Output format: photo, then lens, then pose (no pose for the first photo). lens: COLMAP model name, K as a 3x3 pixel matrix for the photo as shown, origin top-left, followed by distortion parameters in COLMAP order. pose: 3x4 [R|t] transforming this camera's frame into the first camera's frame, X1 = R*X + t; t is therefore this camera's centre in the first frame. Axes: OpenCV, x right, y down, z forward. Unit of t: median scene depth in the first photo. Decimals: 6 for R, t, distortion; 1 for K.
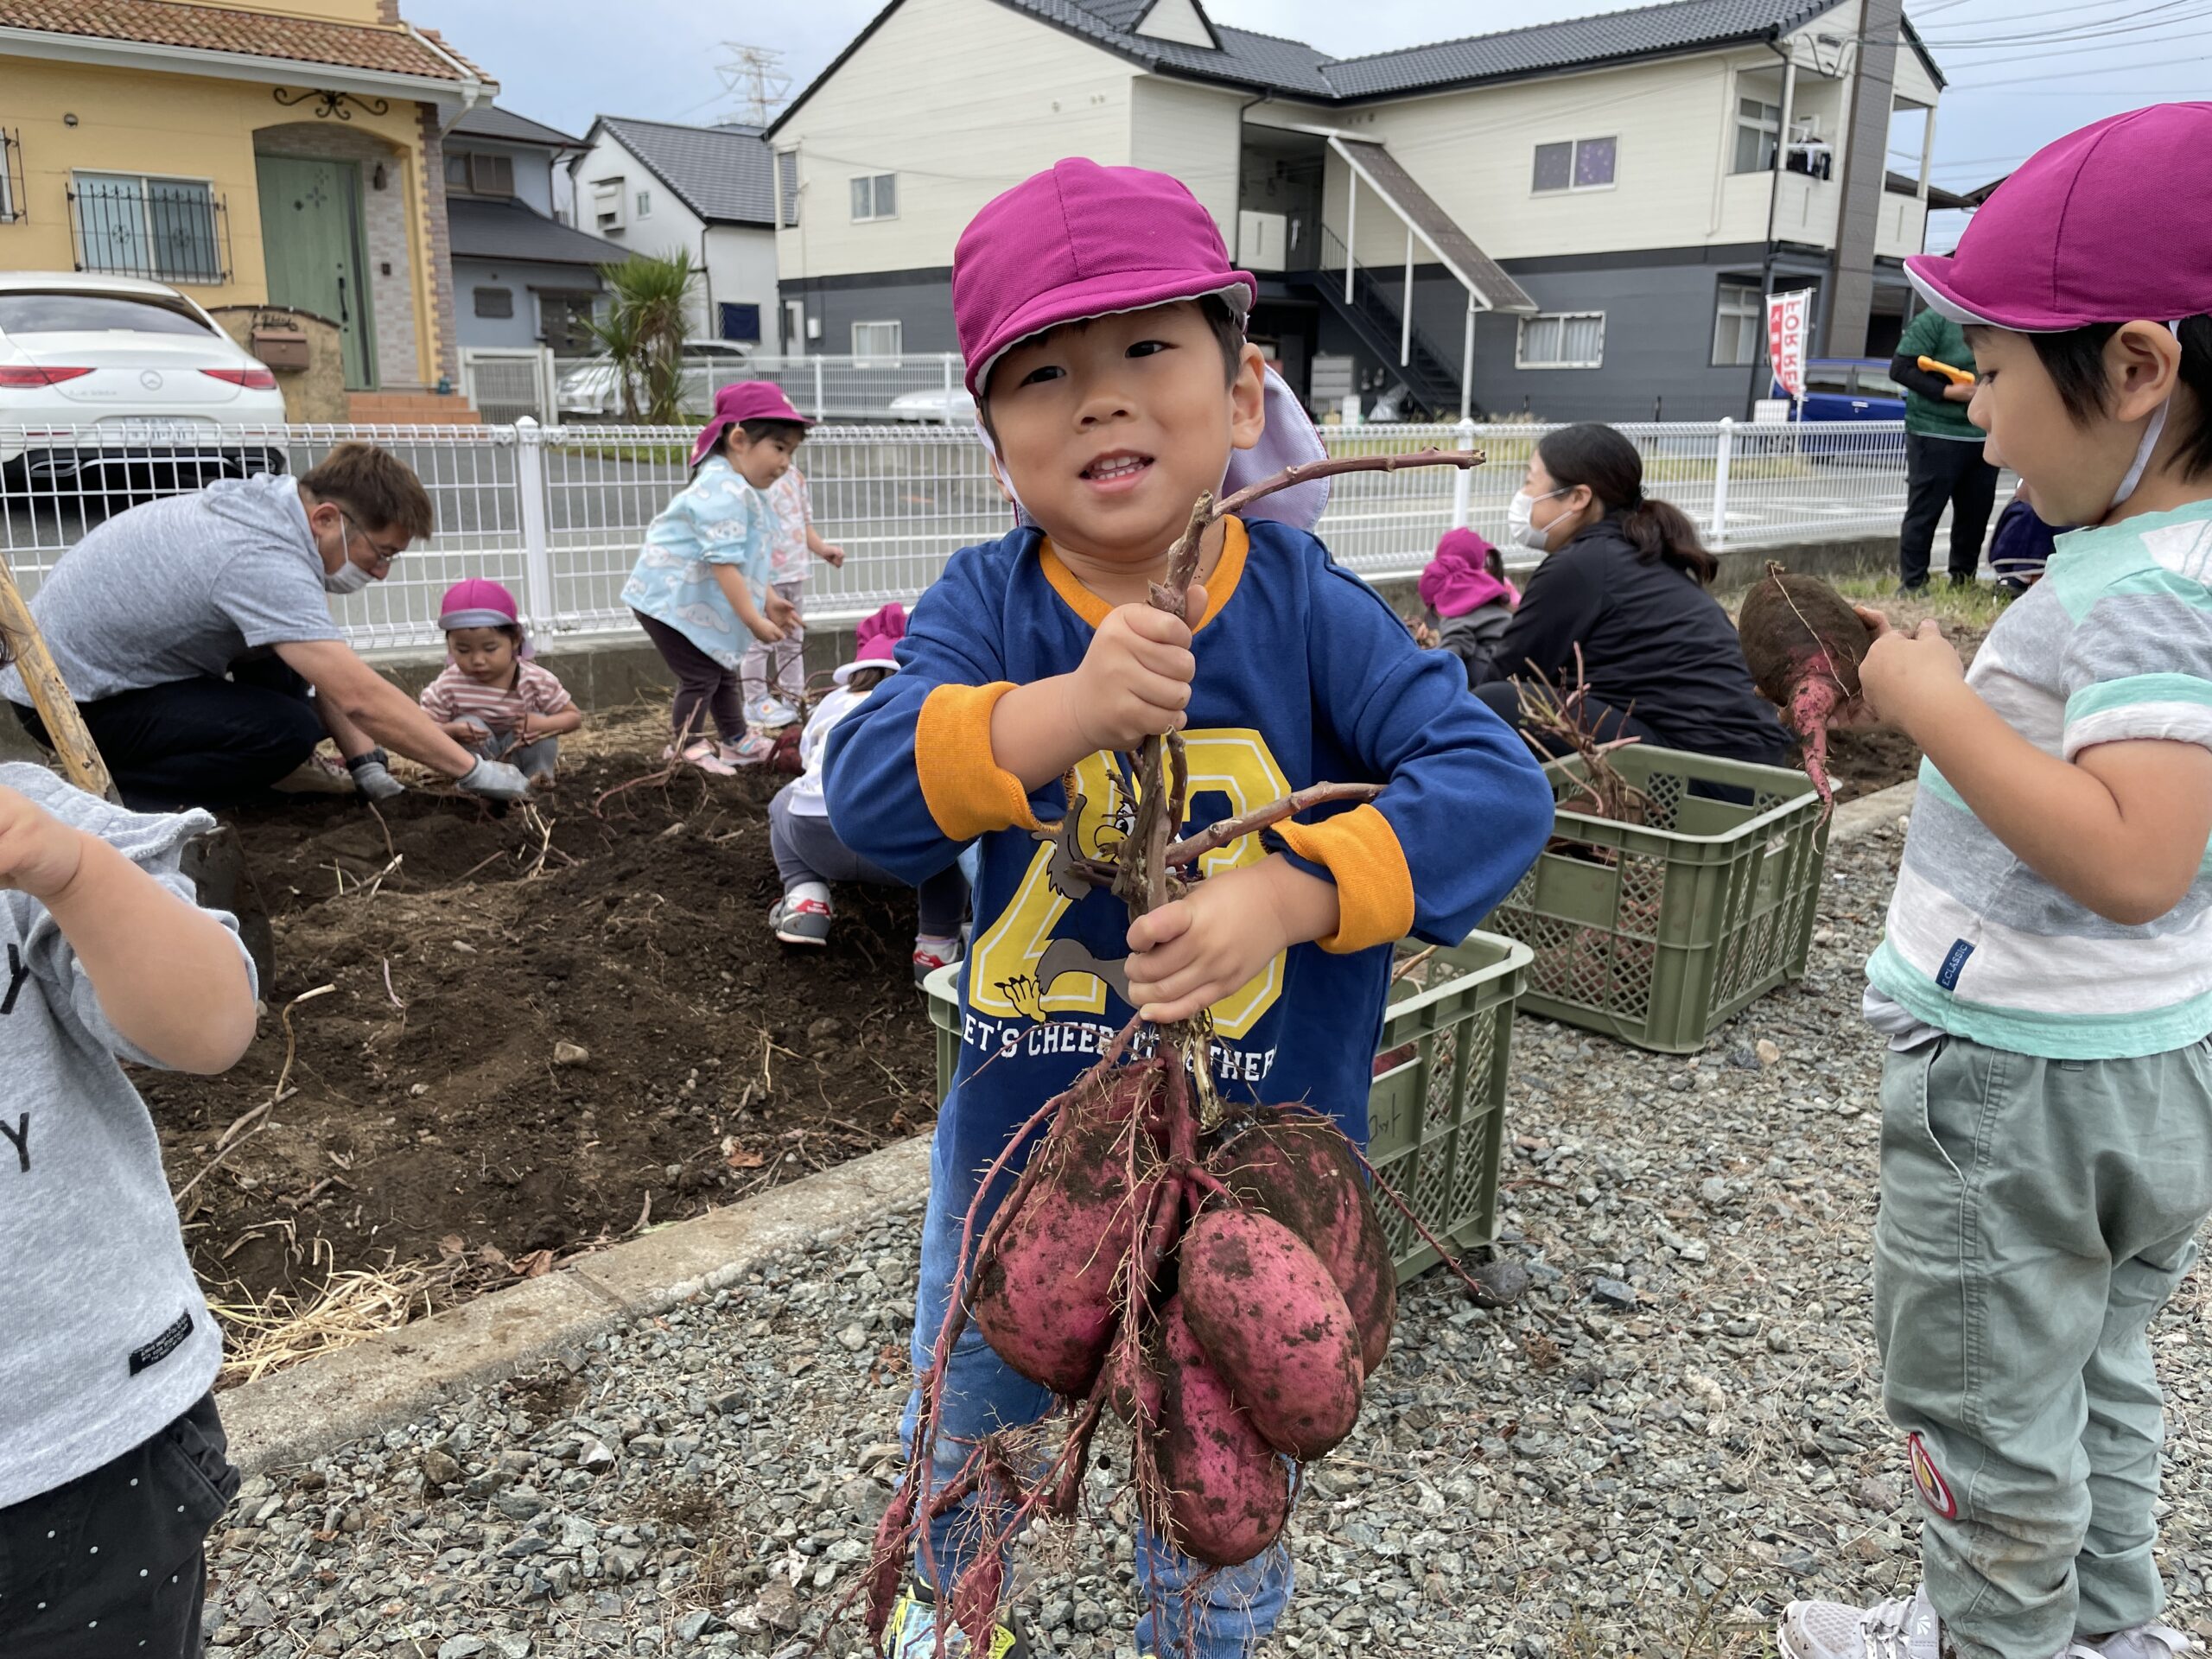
lens RADIAL K [[1662.0, 0, 1115.6], [0, 1662.0, 822.6], [0, 0, 1]] dist [0.059372, -0.092623]
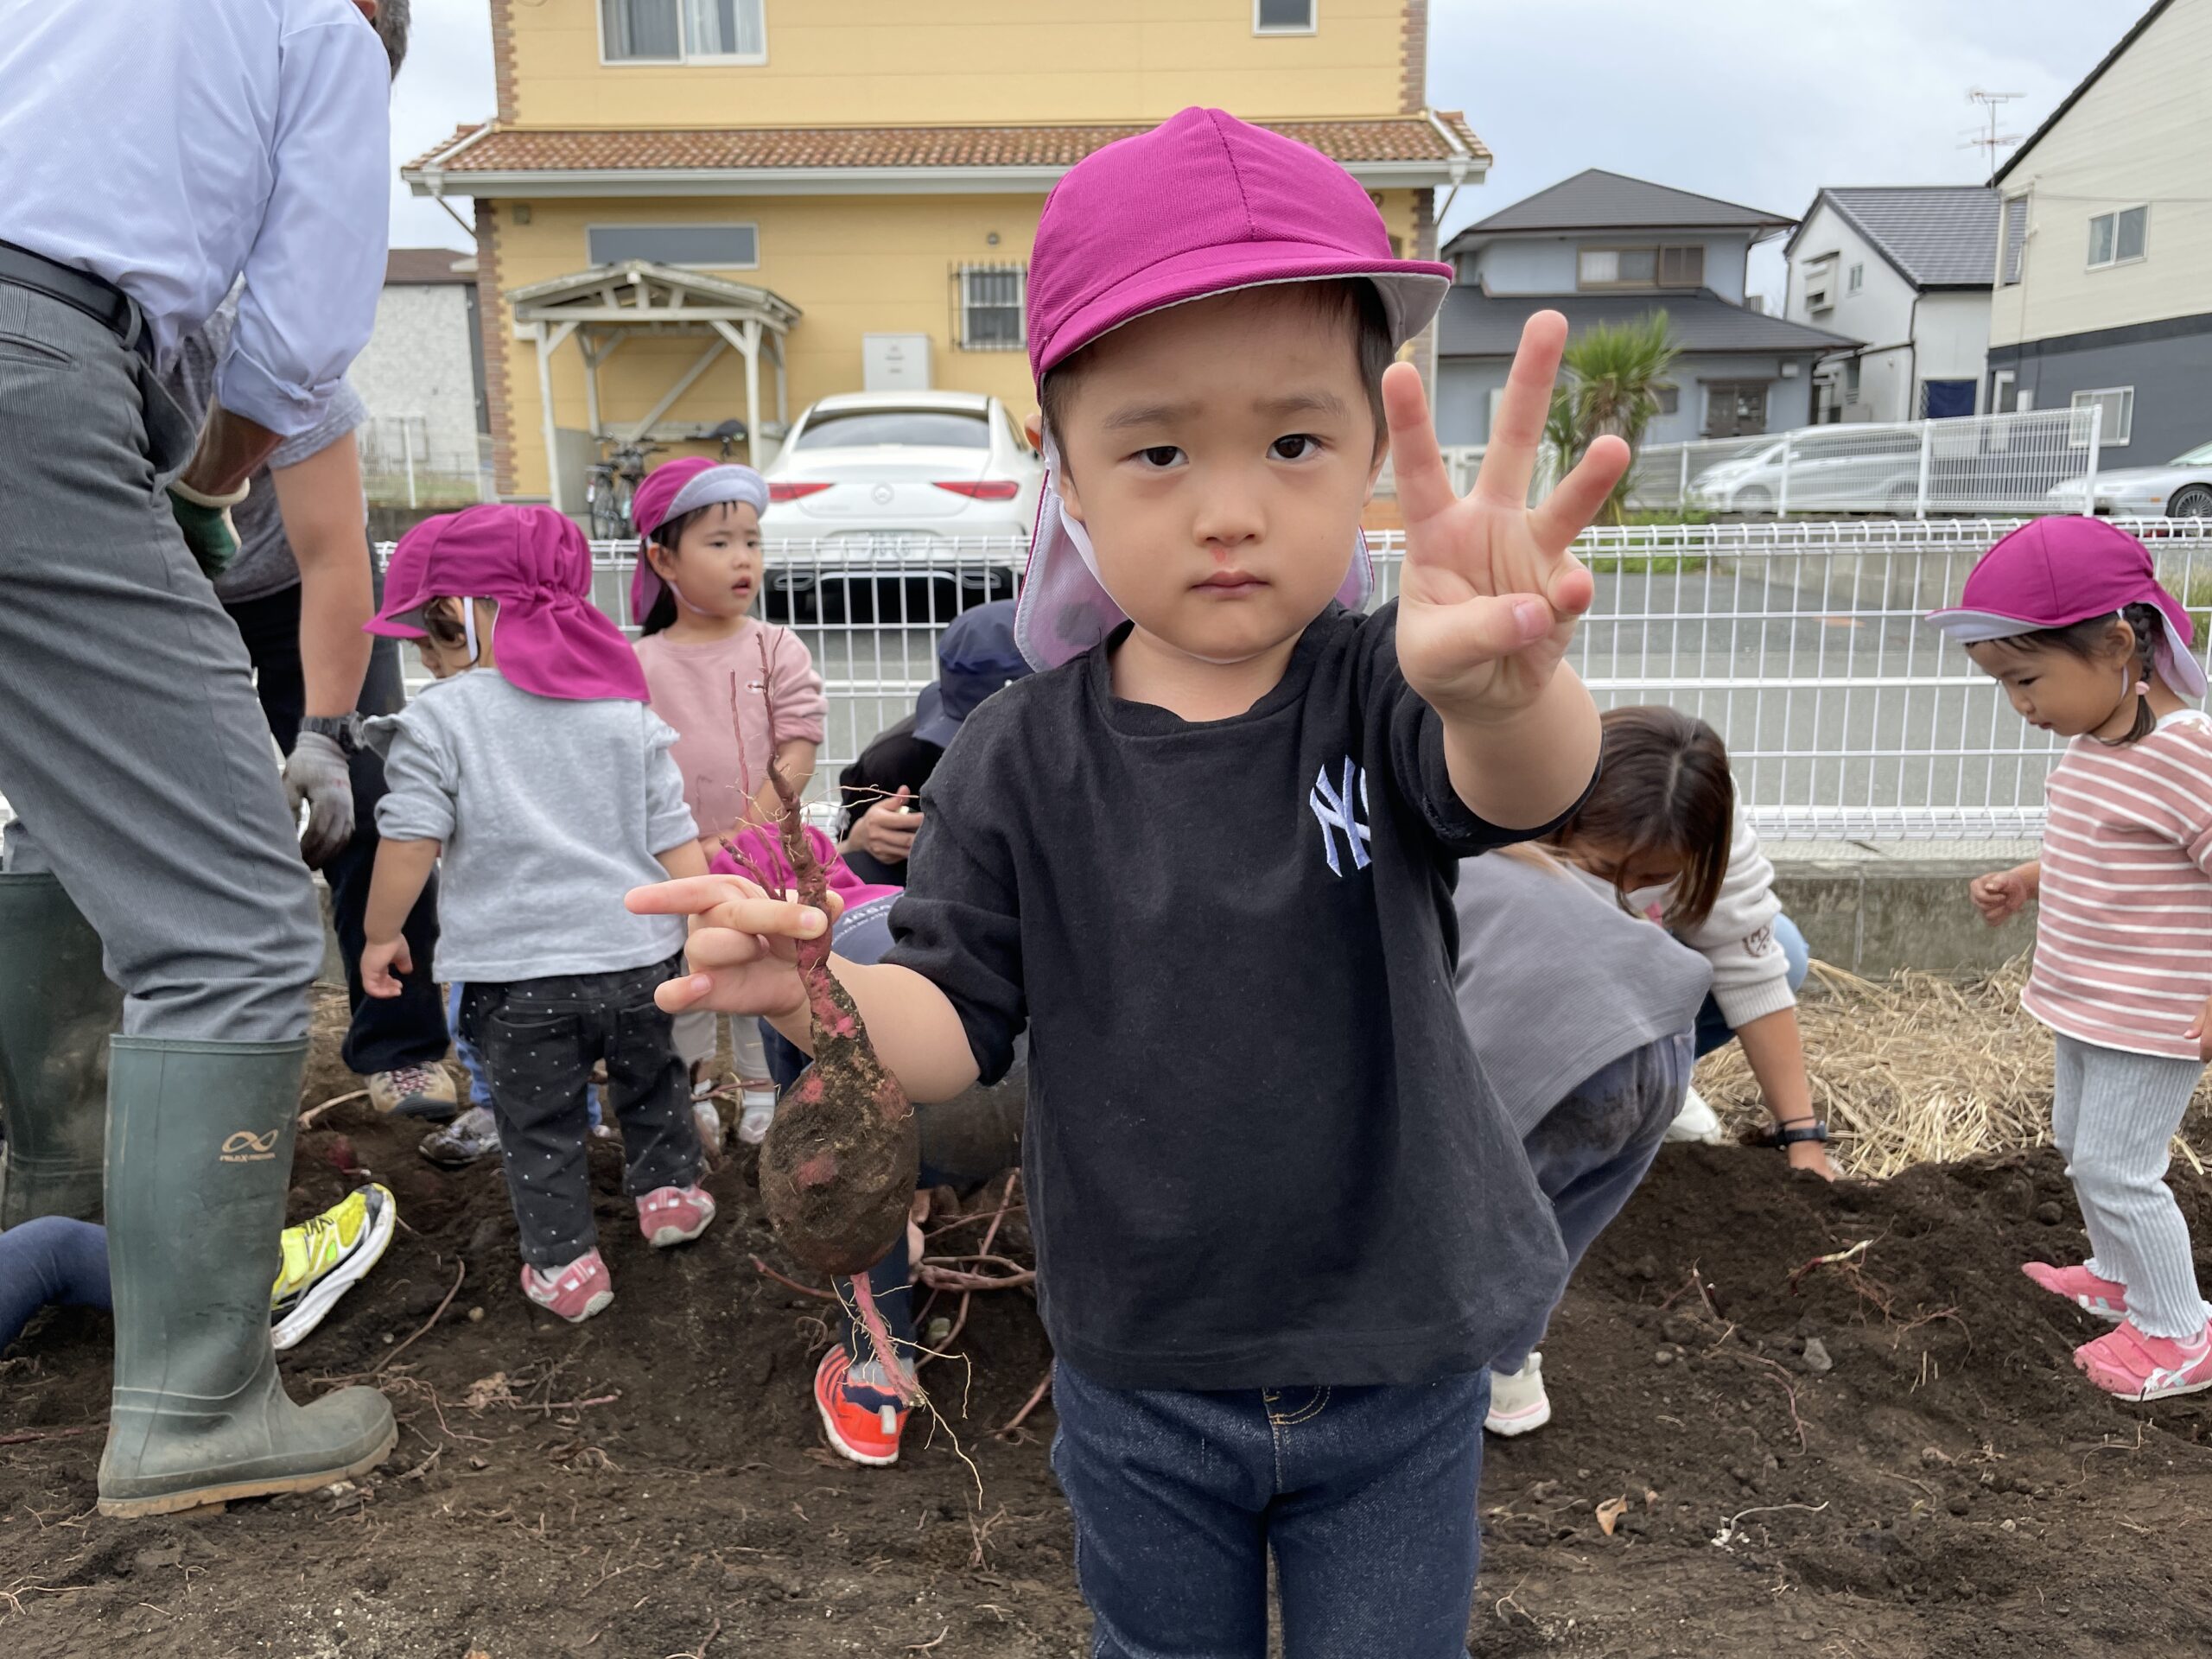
lens RADIAL K [[1662.0, 0, 1109.8], [0, 1662.0, 828.1], [0, 0, 1]] dist [0.059372, -0.092623]
pose [[0.740456, 0.105737, -0.663736, 0.086162], [-0.140860, 0.990029, 0.000576, -0.038266], [0.657179, 0.093067, 0.747967, 0.161351]]
